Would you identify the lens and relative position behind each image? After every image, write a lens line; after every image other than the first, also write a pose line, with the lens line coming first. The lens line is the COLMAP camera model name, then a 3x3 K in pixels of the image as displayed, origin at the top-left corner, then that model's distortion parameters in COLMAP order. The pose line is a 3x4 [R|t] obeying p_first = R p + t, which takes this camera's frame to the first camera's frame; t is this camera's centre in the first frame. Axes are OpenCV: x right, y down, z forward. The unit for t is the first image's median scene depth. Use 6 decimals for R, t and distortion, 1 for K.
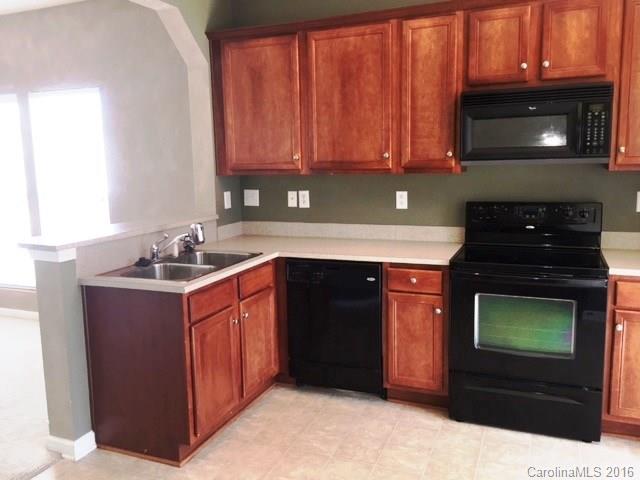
lens RADIAL K [[546.6, 0, 319.0], [0, 546.6, 235.7], [0, 0, 1]] dist [0.069337, -0.095264]
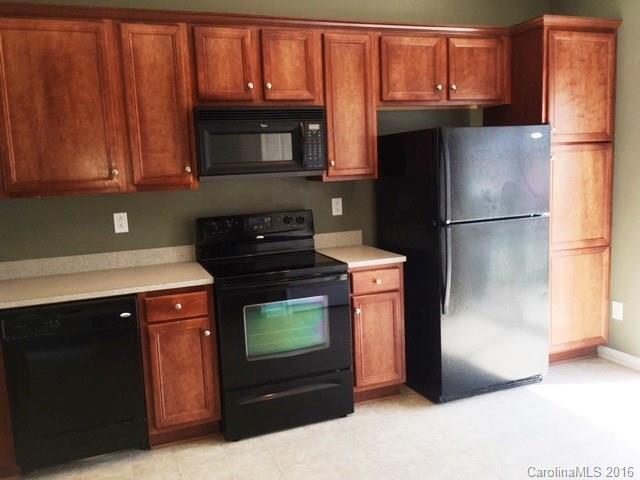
lens RADIAL K [[546.6, 0, 319.0], [0, 546.6, 235.7], [0, 0, 1]] dist [0.069337, -0.095264]
pose [[0.728690, -0.096473, 0.678015, -0.260686], [0.125185, 0.992111, 0.006623, -0.011769], [-0.673305, 0.080052, 0.735018, 0.151828]]
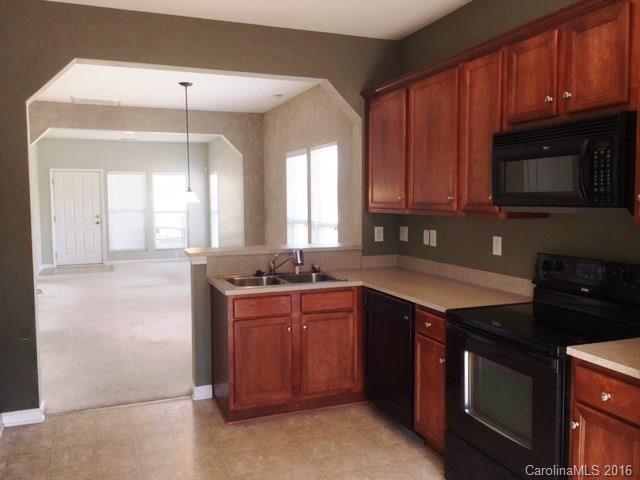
lens RADIAL K [[546.6, 0, 319.0], [0, 546.6, 235.7], [0, 0, 1]] dist [0.069337, -0.095264]
pose [[0.690160, 0.069146, -0.720346, 0.719739], [-0.112646, 0.993556, -0.012554, -0.042266], [0.714836, 0.089809, 0.693501, 0.157304]]
